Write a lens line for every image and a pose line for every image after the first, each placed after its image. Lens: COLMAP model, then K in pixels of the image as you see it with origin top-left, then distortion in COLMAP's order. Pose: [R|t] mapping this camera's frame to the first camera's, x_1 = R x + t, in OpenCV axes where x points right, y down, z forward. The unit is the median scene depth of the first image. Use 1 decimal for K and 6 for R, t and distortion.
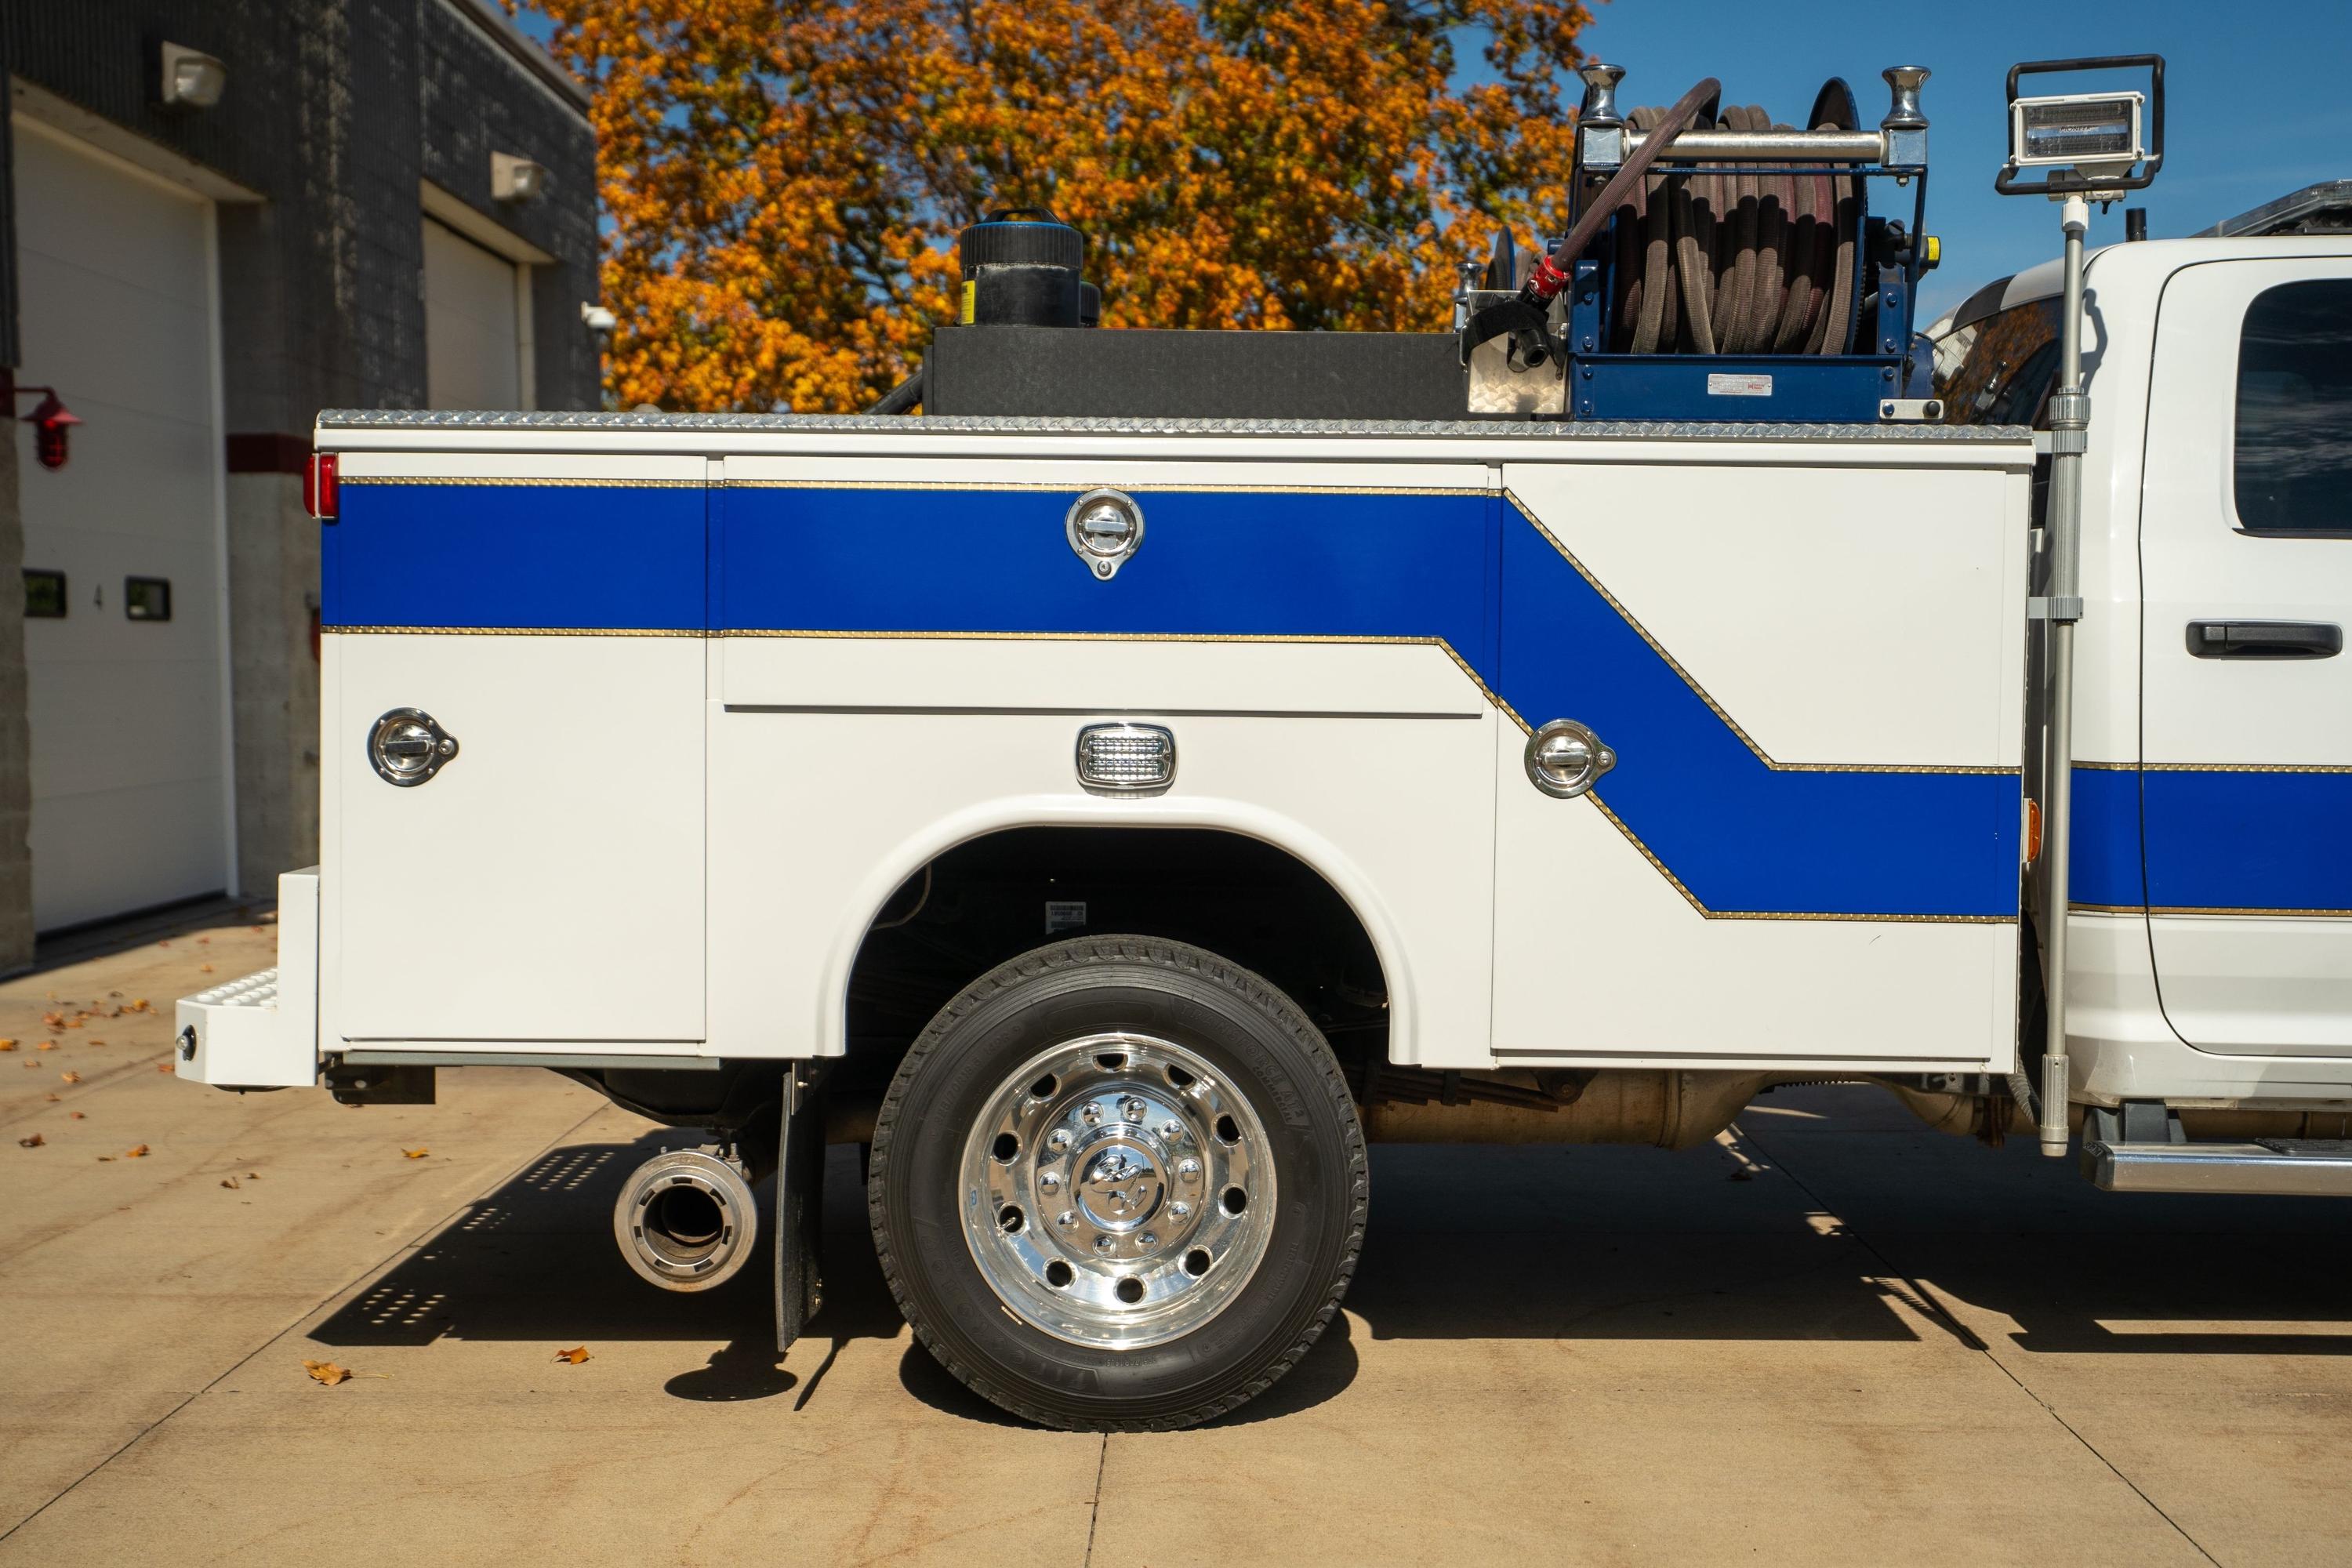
lens RADIAL K [[3191.8, 0, 1176.0], [0, 3191.8, 784.0], [0, 0, 1]] dist [0.031159, 0.091840]
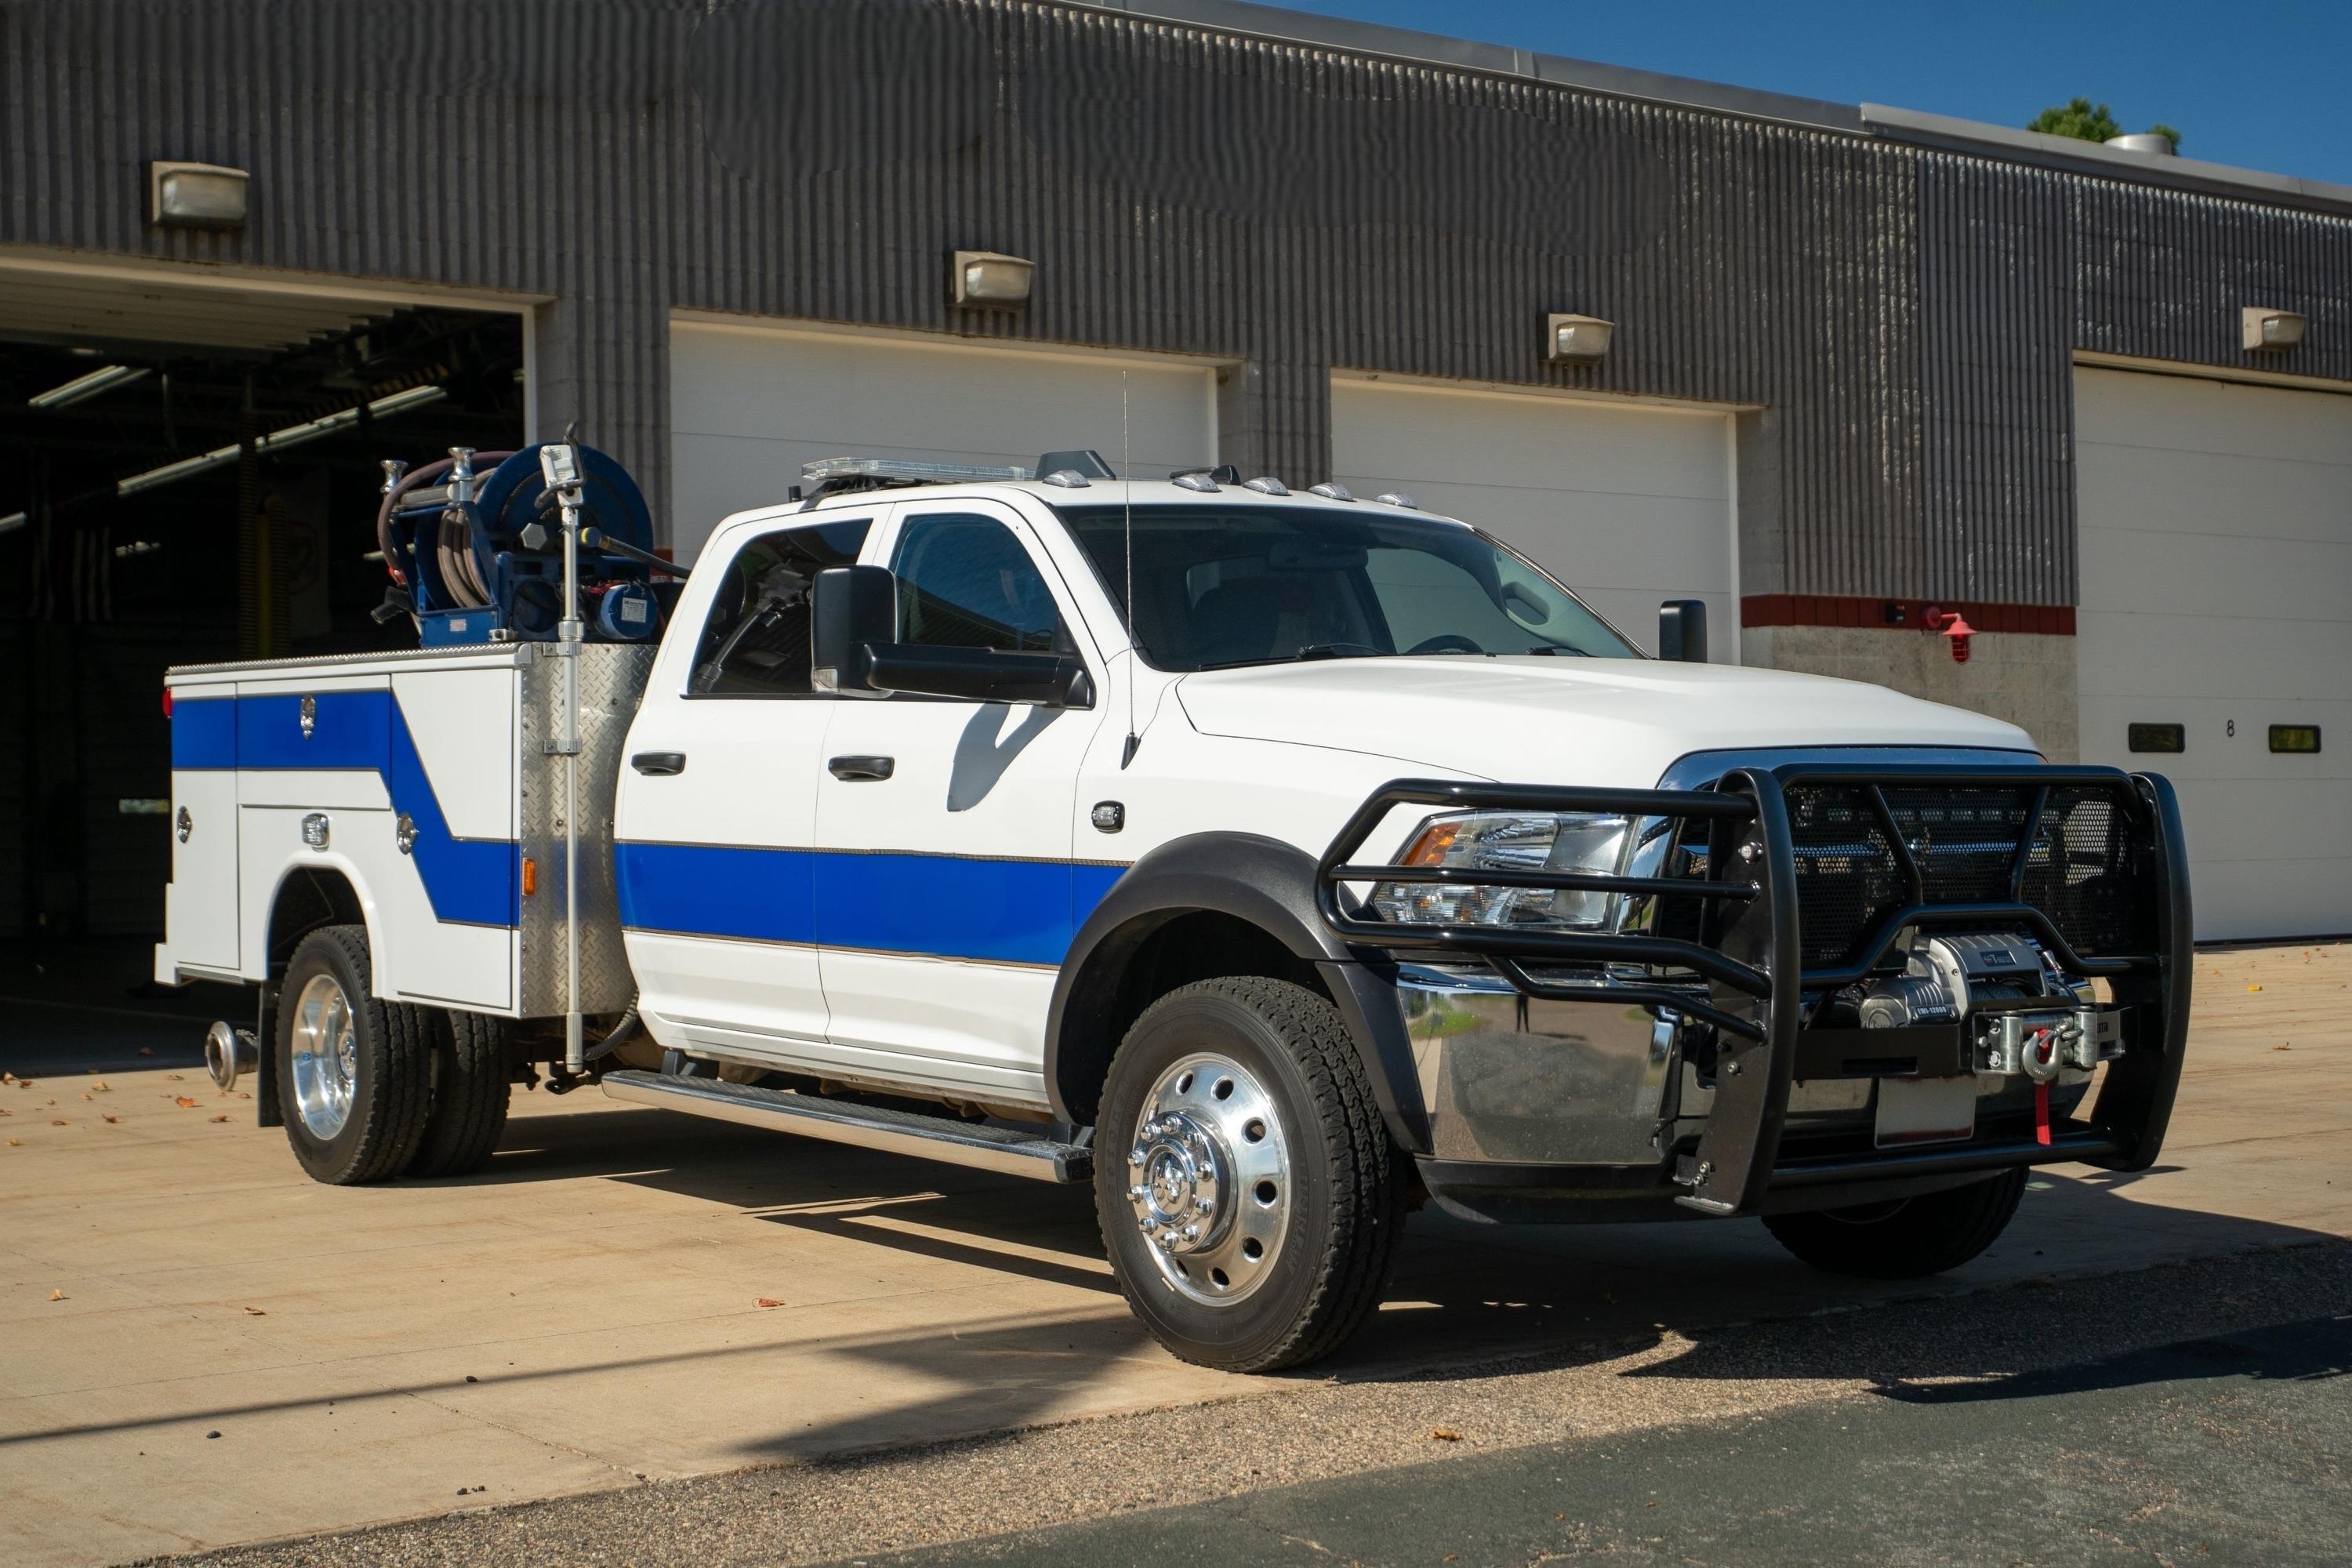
lens RADIAL K [[3231.8, 0, 1176.0], [0, 3231.8, 784.0], [0, 0, 1]] dist [-0.005251, 0.017901]
pose [[0.603927, -0.006644, -0.797012, 1.816782], [-0.022731, 0.999415, -0.025556, 0.001429], [0.796715, 0.033551, 0.603423, 0.226033]]
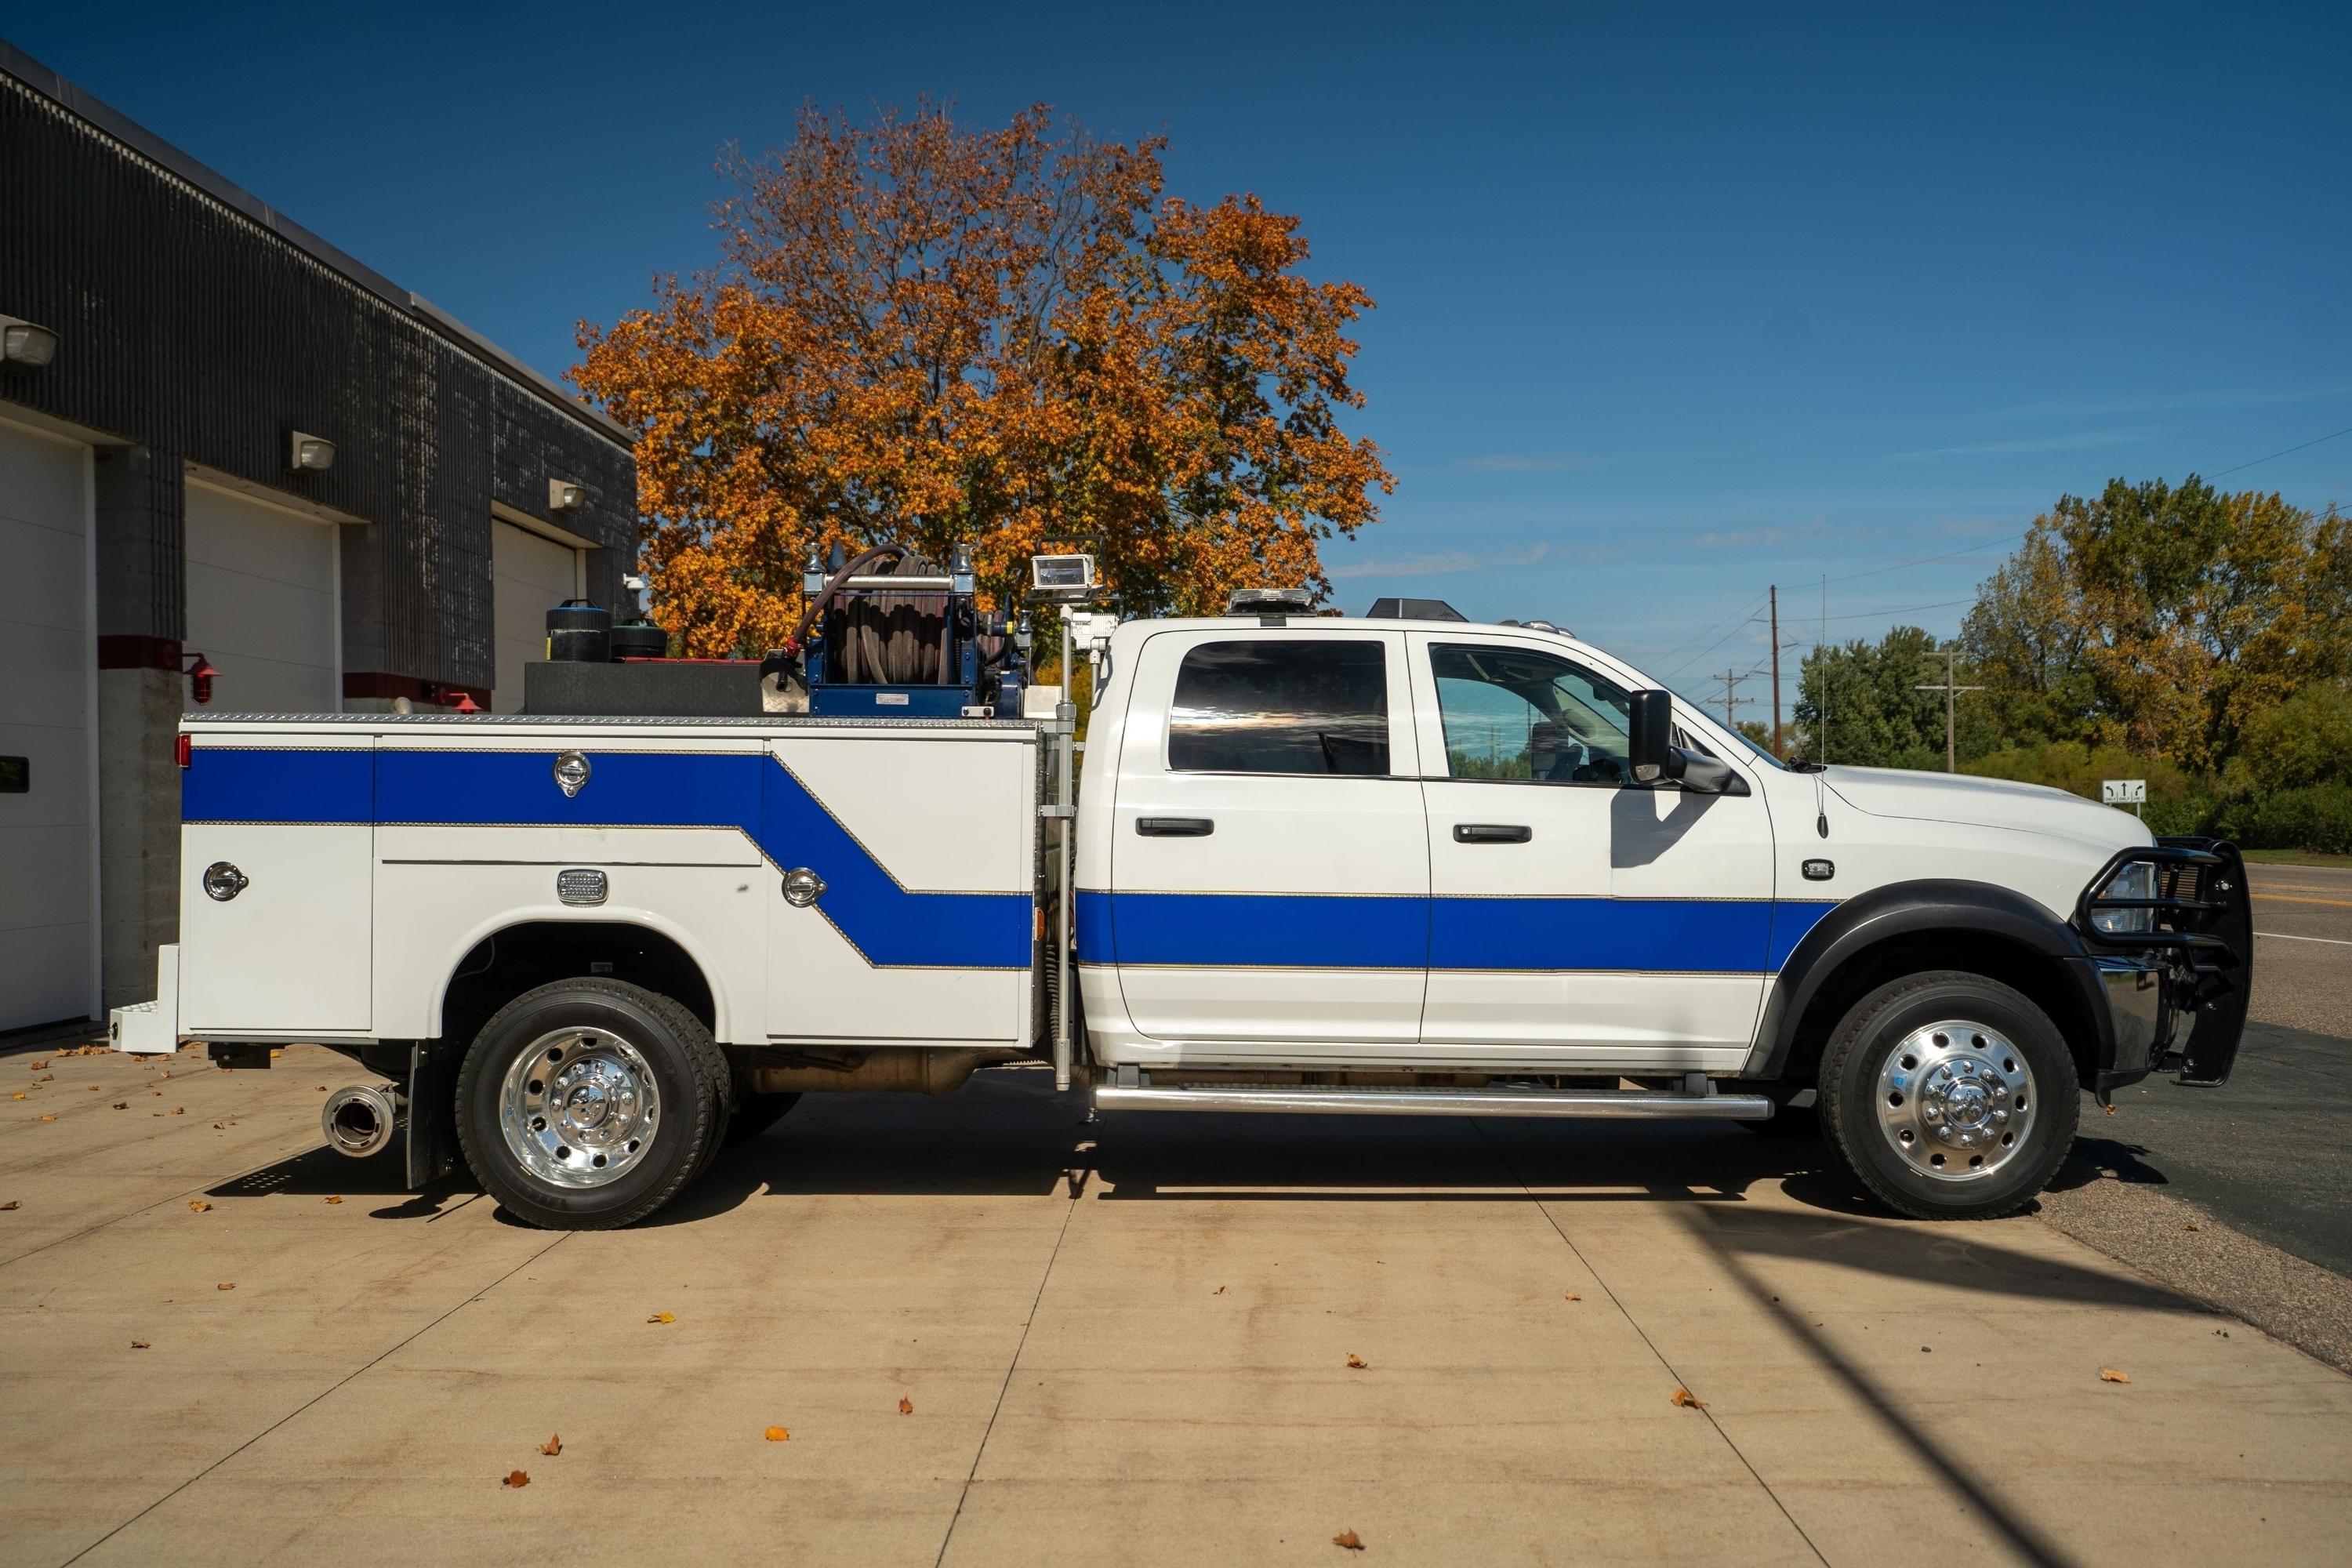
lens RADIAL K [[2411.1, 0, 1176.0], [0, 2411.1, 784.0], [0, 0, 1]] dist [-0.015849, 0.016380]
pose [[0.999984, 0.000021, -0.005744, 0.352143], [-0.000299, 0.998829, -0.048370, 0.000269], [0.005737, 0.048371, 0.998813, -0.480830]]
